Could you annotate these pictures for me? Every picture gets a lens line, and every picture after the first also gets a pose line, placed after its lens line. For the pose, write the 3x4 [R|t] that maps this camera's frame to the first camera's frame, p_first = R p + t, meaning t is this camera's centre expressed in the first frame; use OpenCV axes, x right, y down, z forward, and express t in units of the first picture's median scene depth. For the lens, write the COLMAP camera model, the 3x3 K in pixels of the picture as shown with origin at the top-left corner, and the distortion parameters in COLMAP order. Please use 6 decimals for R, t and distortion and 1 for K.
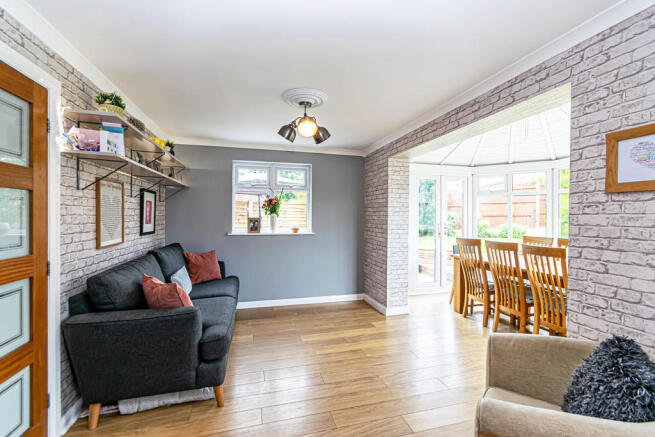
lens RADIAL K [[286.6, 0, 331.8], [0, 286.6, 216.9], [0, 0, 1]] dist [0.011242, 0.000069]
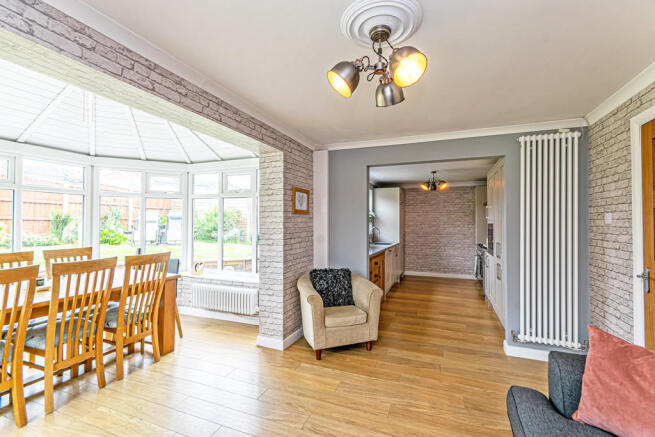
lens RADIAL K [[286.6, 0, 334.1], [0, 286.6, 216.0], [0, 0, 1]] dist [0.011242, 0.000069]
pose [[-0.806020, -0.014801, 0.591704, -0.401811], [-0.018433, 0.999830, -0.000098, -0.043344], [-0.591602, -0.010986, -0.806155, 1.713034]]
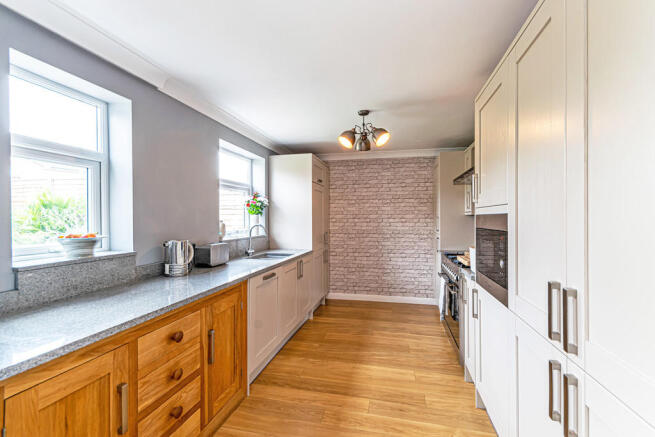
lens RADIAL K [[286.6, 0, 329.3], [0, 286.6, 214.6], [0, 0, 1]] dist [0.011242, 0.000069]
pose [[-0.878232, -0.018510, 0.477877, -0.285391], [-0.014025, 0.999818, 0.012951, -0.032775], [-0.478030, 0.004672, -0.878331, 1.210347]]
